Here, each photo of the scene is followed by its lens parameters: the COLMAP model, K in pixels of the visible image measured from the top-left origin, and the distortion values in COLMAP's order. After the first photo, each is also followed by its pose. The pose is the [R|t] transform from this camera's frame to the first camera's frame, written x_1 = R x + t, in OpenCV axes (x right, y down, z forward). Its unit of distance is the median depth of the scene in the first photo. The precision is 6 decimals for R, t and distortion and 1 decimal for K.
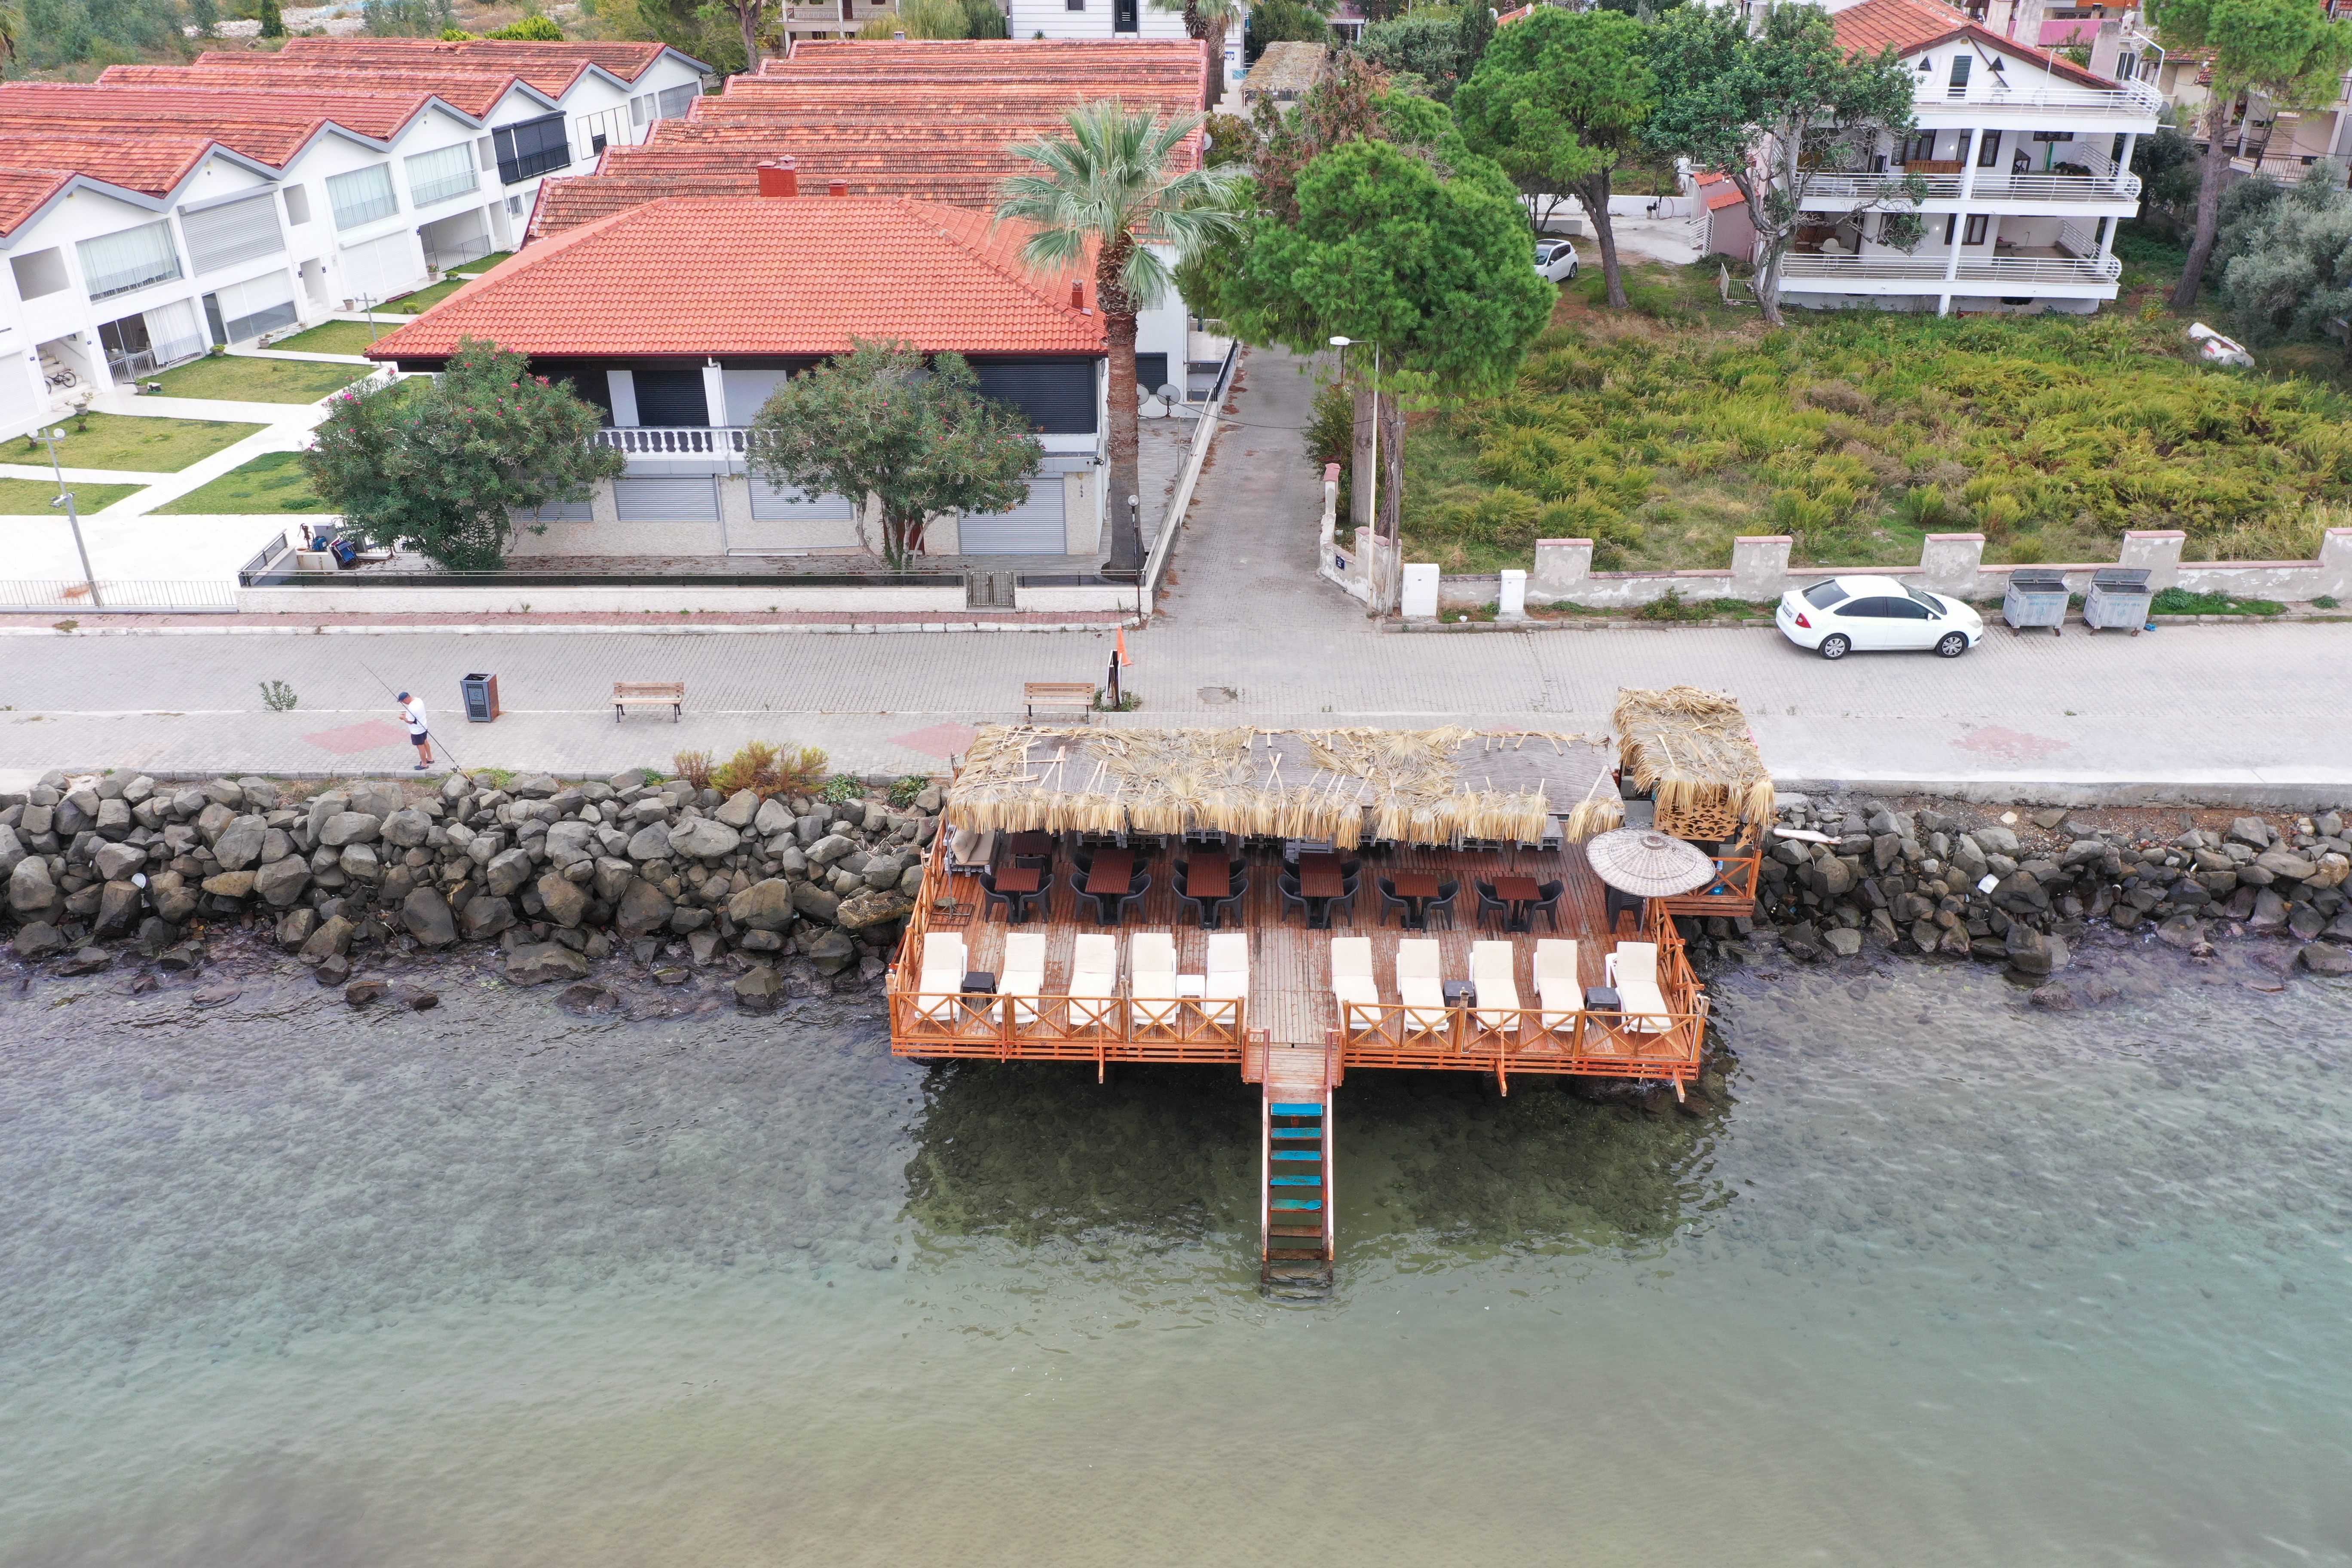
lens RADIAL K [[1875.4, 0, 1170.8], [0, 1875.4, 776.5], [0, 0, 1]] dist [0.009991, -0.001834]
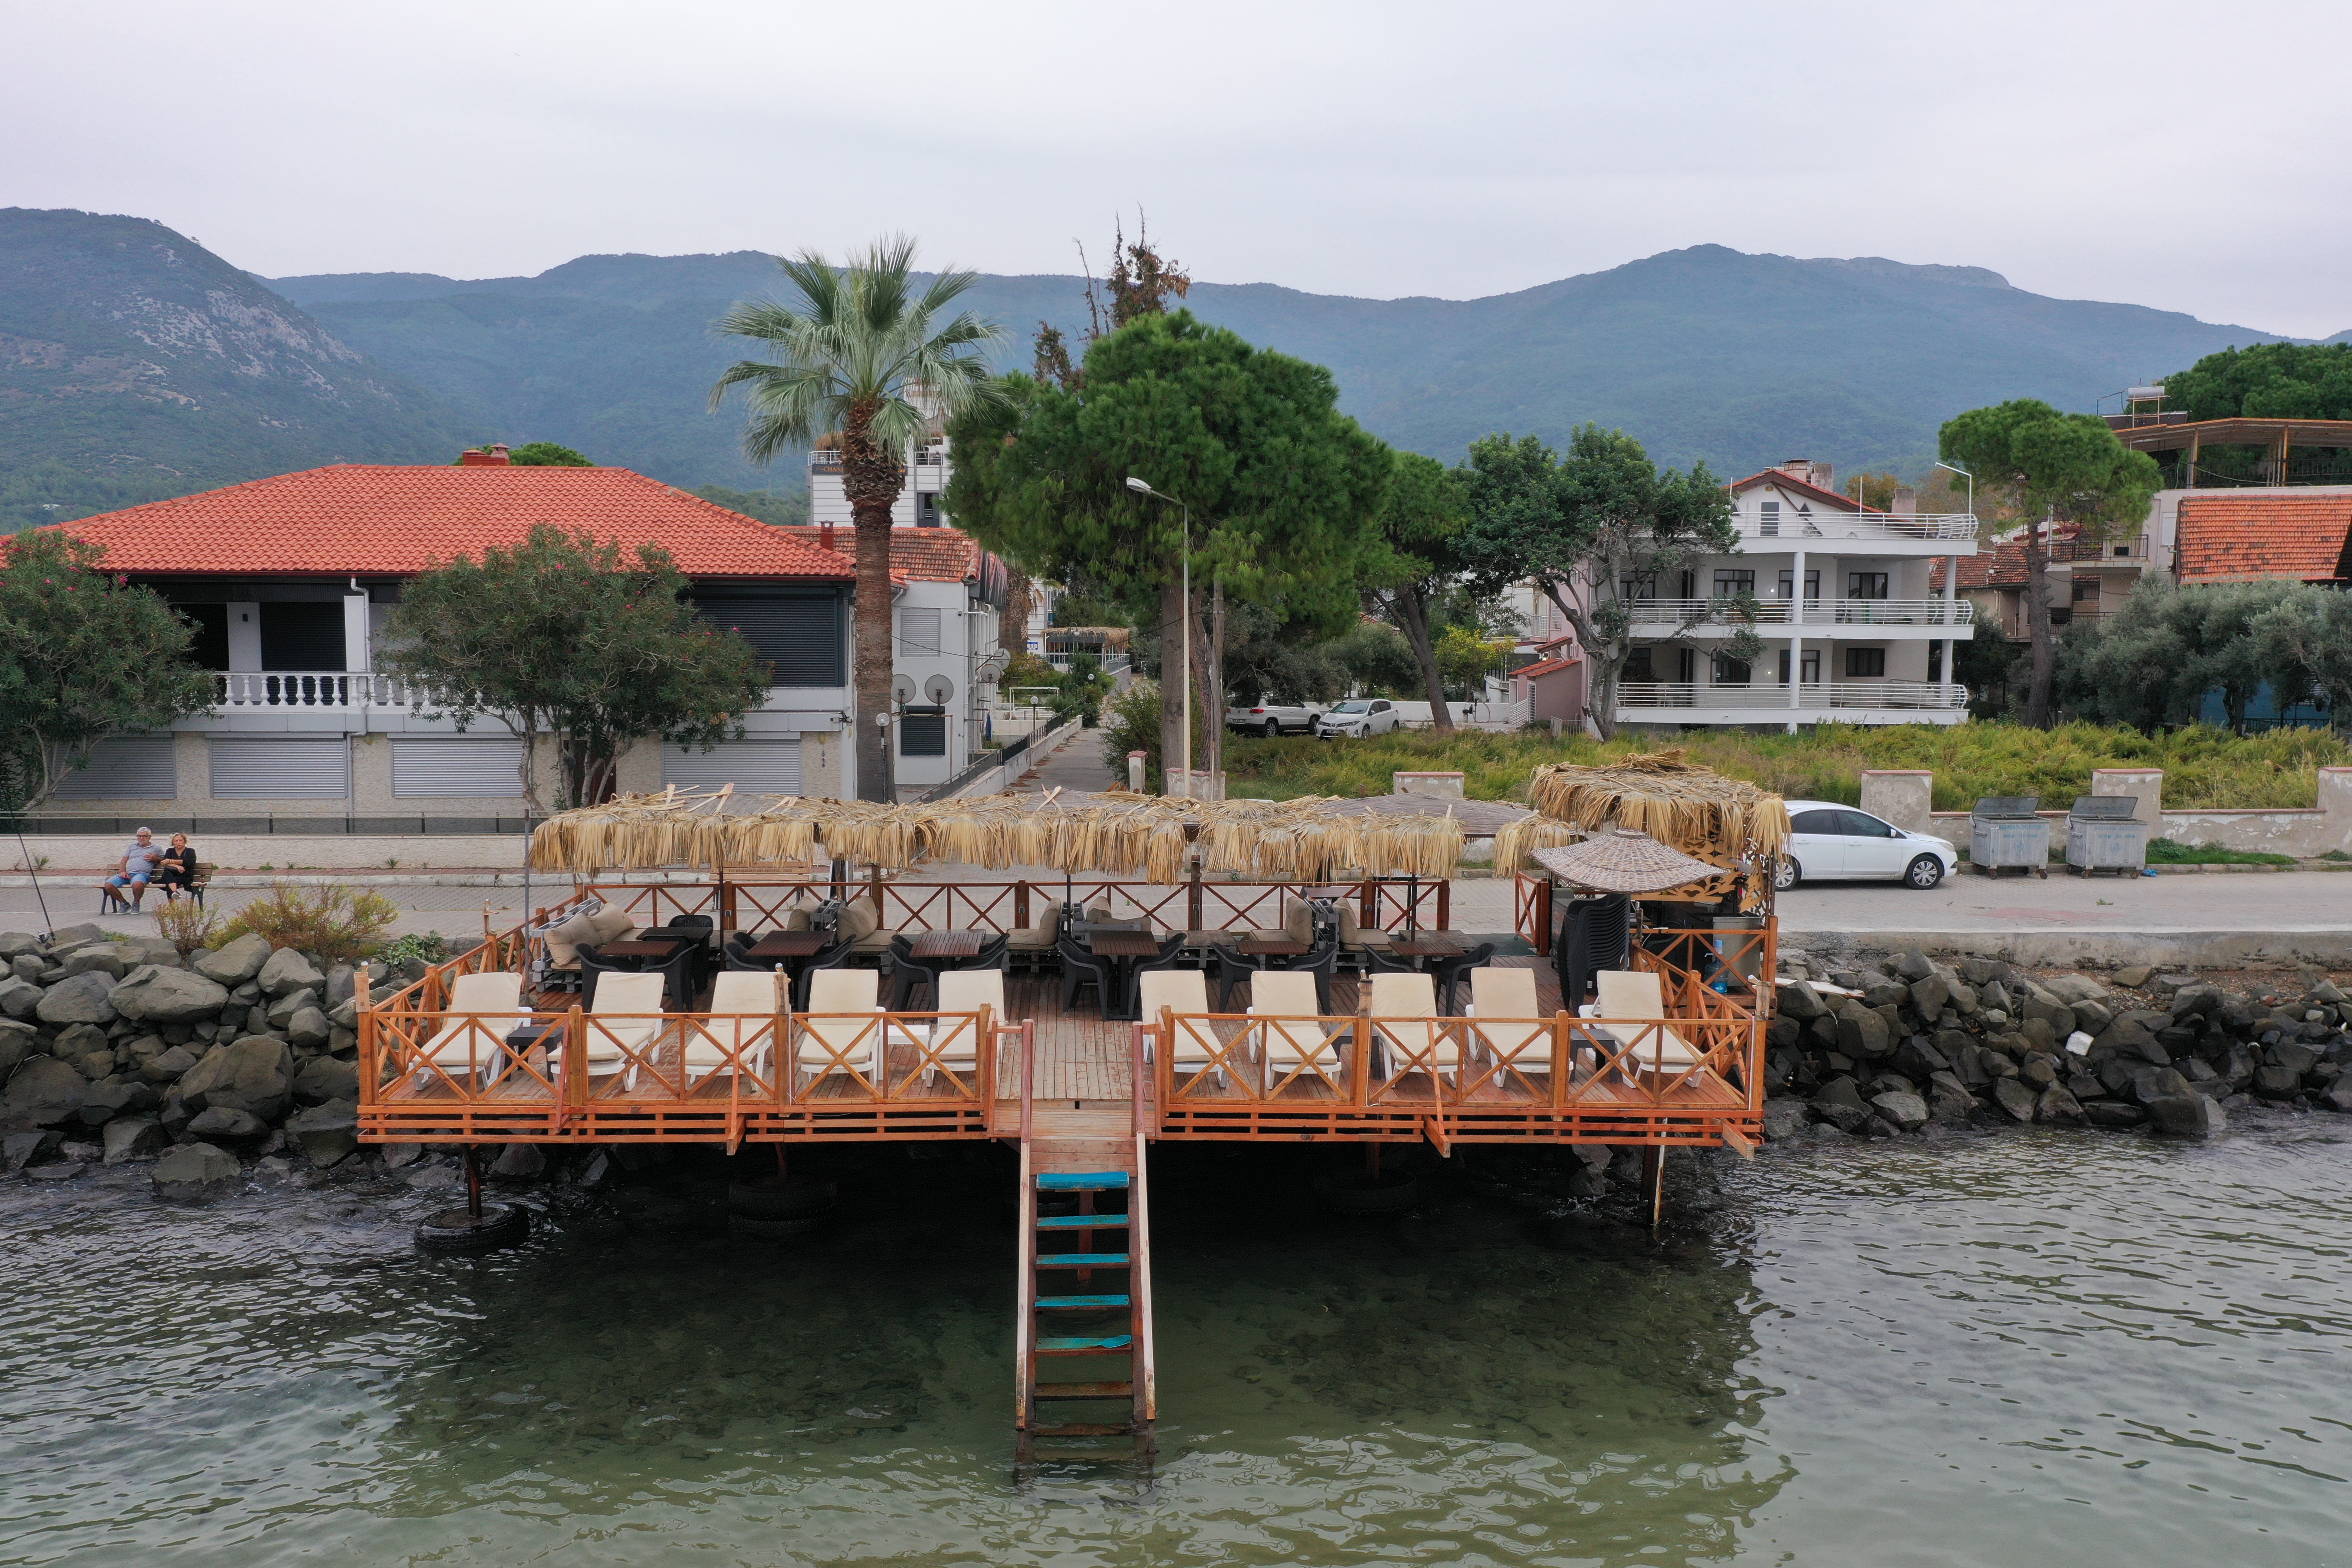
lens RADIAL K [[1872.3, 0, 1171.9], [0, 1872.3, 777.0], [0, 0, 1]] dist [0.007490, 0.000771]
pose [[0.995312, 0.006533, 0.096493, 0.026757], [0.031440, 0.921667, -0.386705, 0.194381], [-0.091461, 0.387926, 0.917141, 0.304119]]
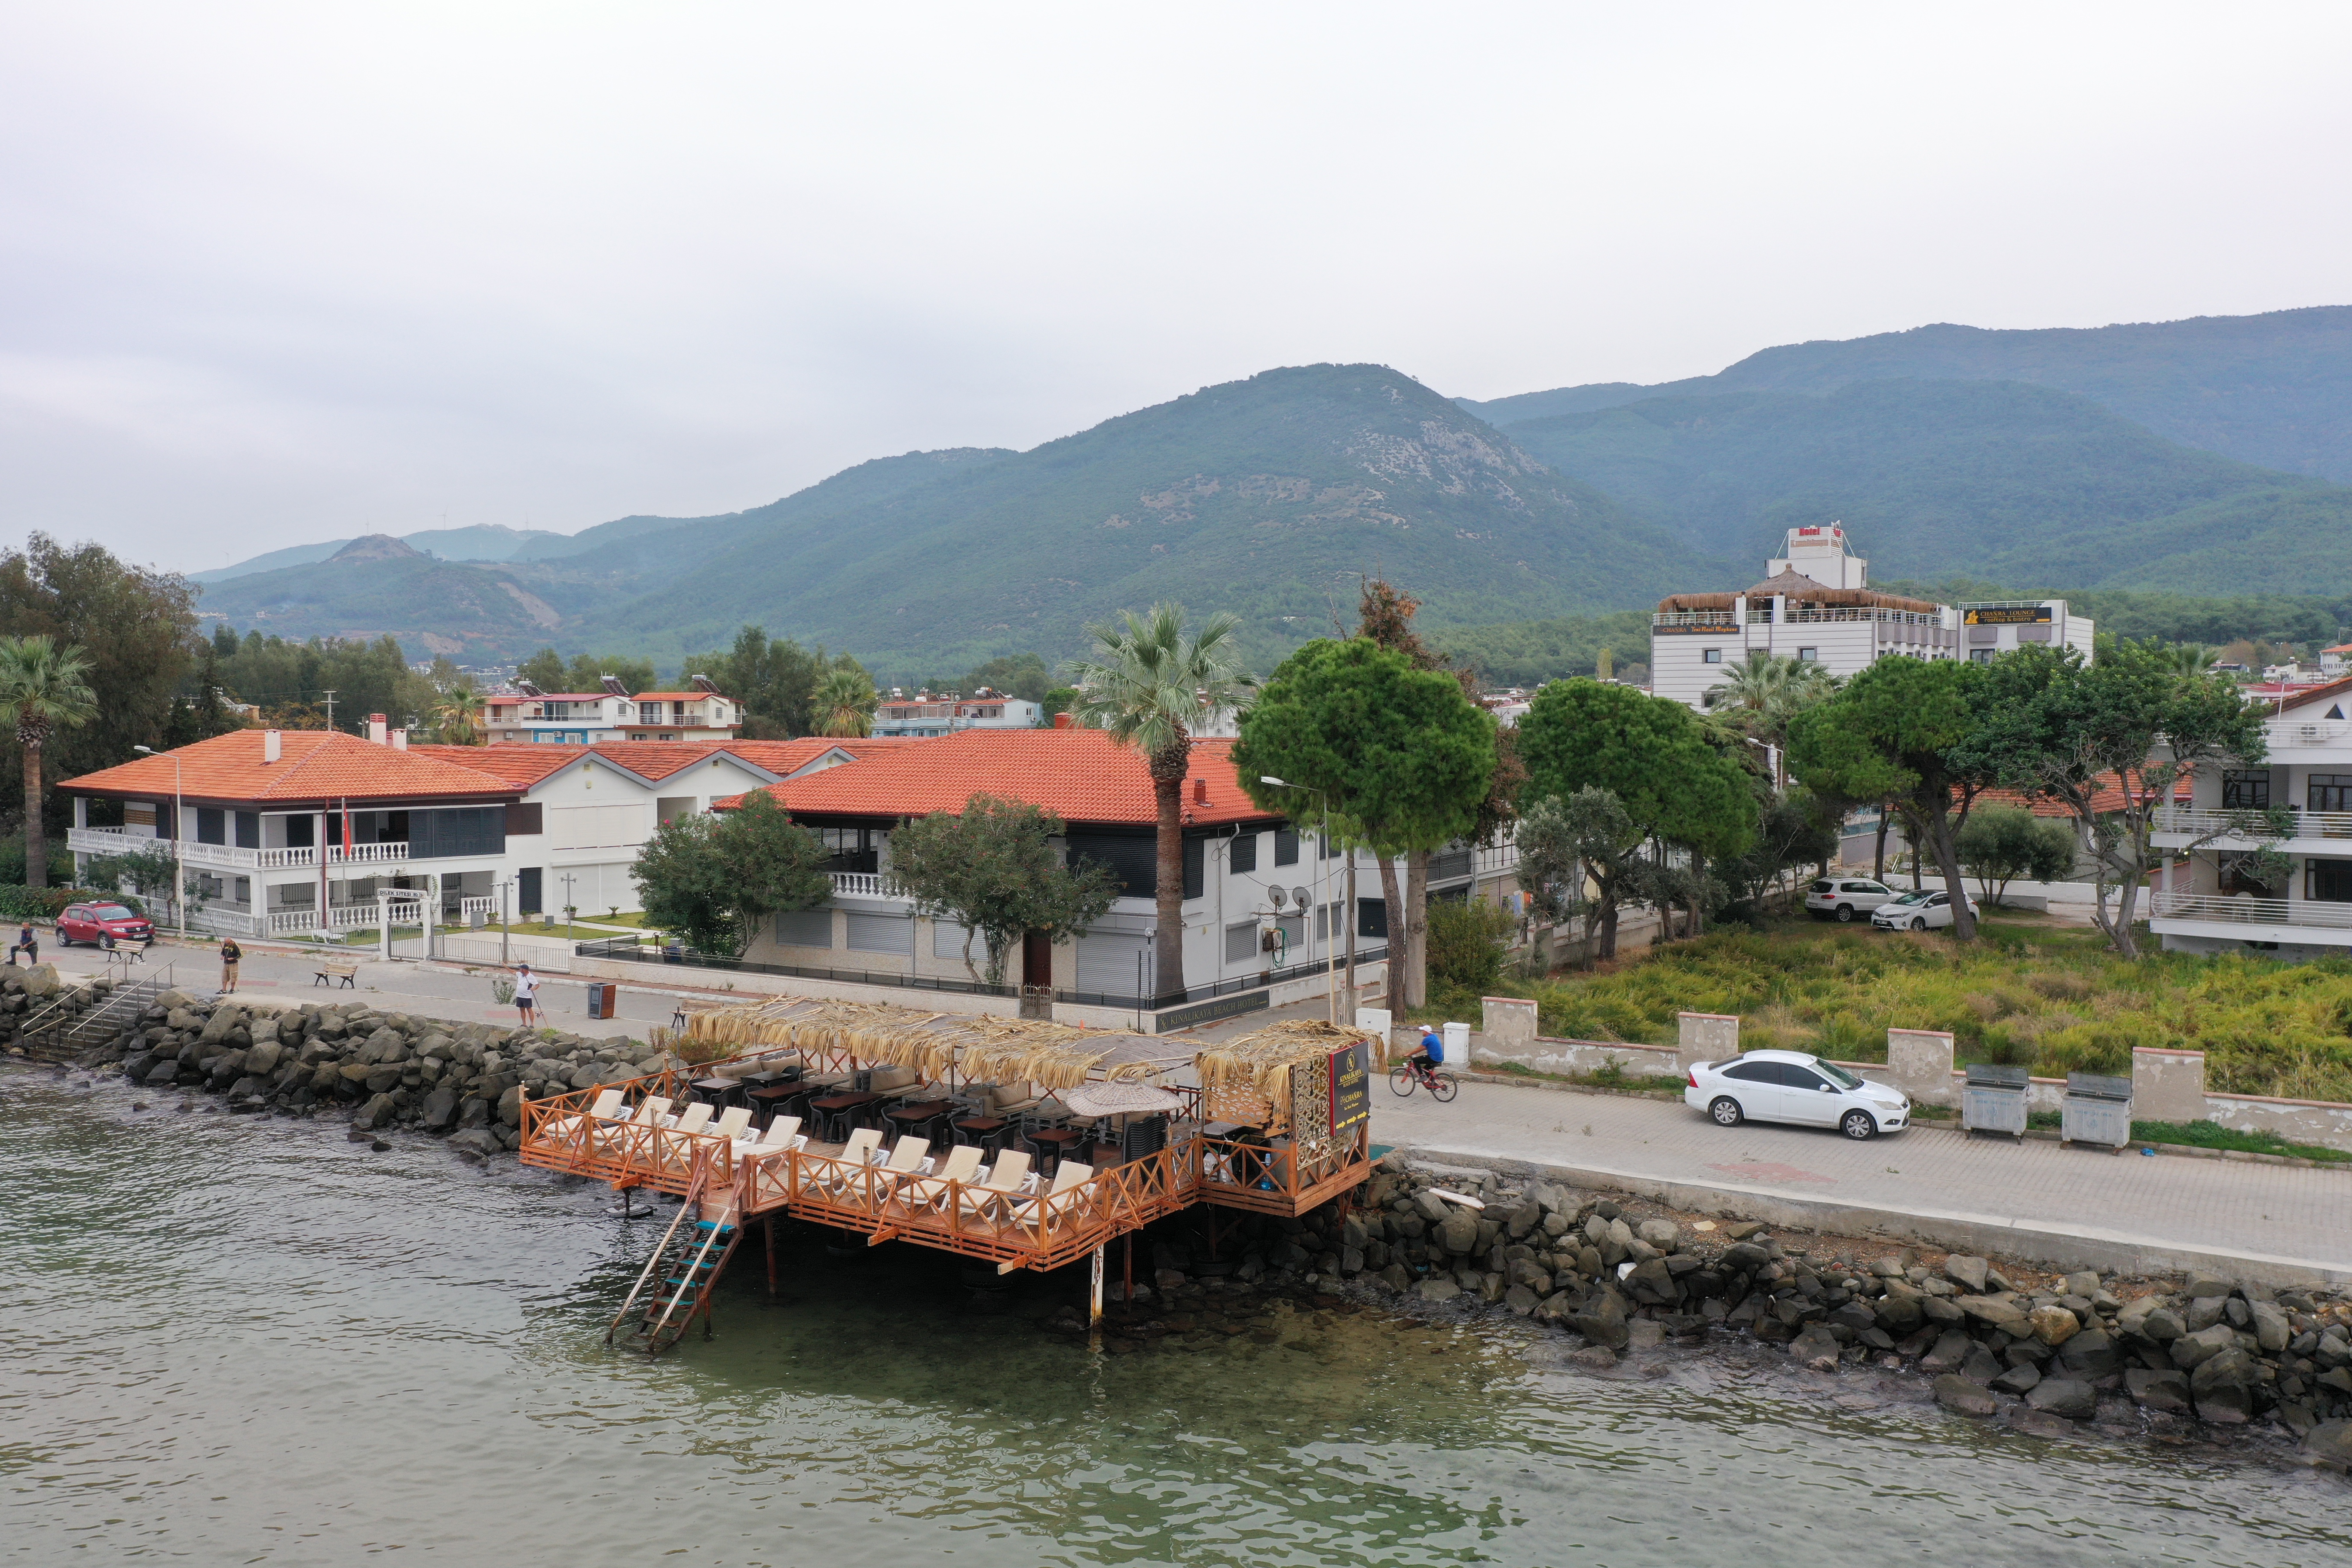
lens RADIAL K [[1875.4, 0, 1170.8], [0, 1875.4, 776.5], [0, 0, 1]] dist [0.009991, -0.001834]
pose [[0.871512, 0.026874, -0.489637, 0.588113], [-0.233184, 0.901093, -0.365591, 0.194362], [0.431383, 0.432793, 0.791580, 0.069025]]
